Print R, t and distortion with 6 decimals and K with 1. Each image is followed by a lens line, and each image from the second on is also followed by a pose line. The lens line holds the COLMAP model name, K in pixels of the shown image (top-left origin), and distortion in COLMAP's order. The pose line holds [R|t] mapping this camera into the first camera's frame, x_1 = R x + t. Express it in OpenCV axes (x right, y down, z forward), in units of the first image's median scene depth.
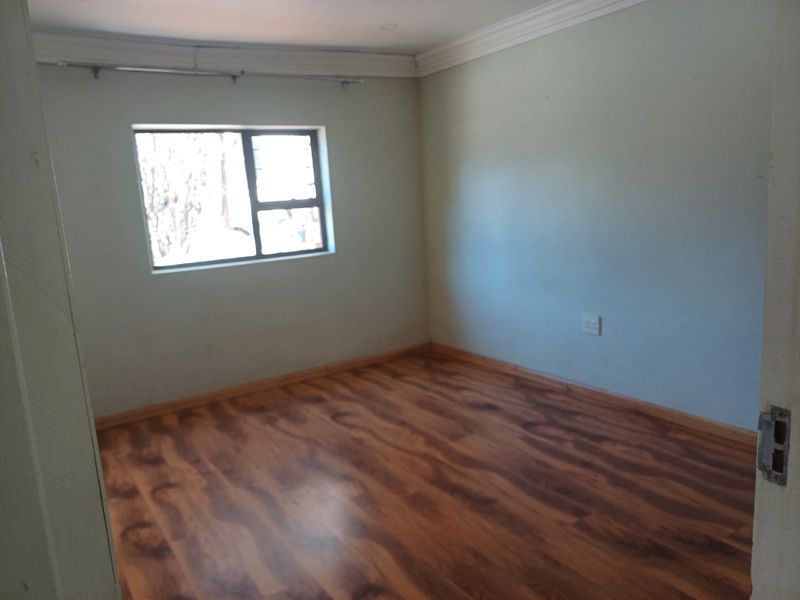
lens RADIAL K [[590.1, 0, 398.5], [0, 590.1, 307.3], [0, 0, 1]] dist [0.028261, -0.020088]
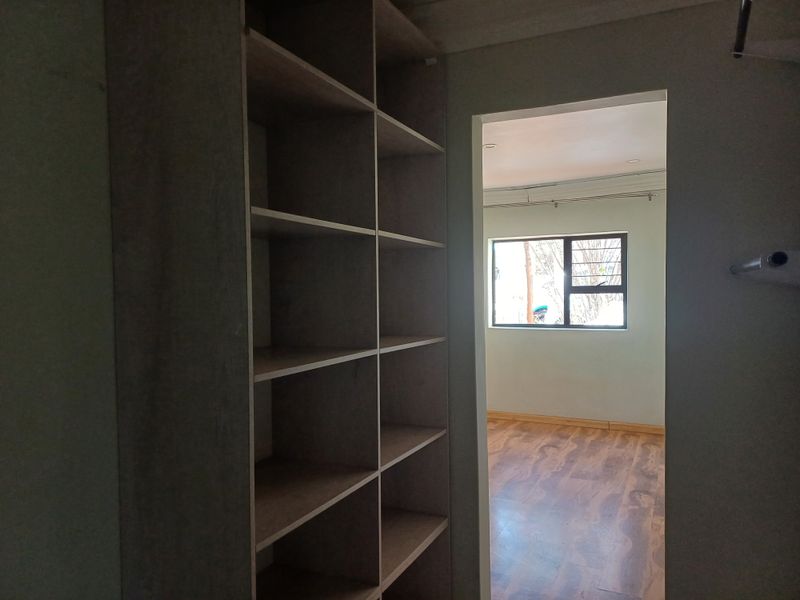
lens RADIAL K [[590.1, 0, 401.3], [0, 590.1, 296.3], [0, 0, 1]] dist [0.028261, -0.020088]
pose [[0.528959, 0.068488, -0.845879, 0.770118], [-0.178695, 0.983380, -0.032123, -0.045540], [0.829621, 0.168146, 0.532406, -0.058042]]
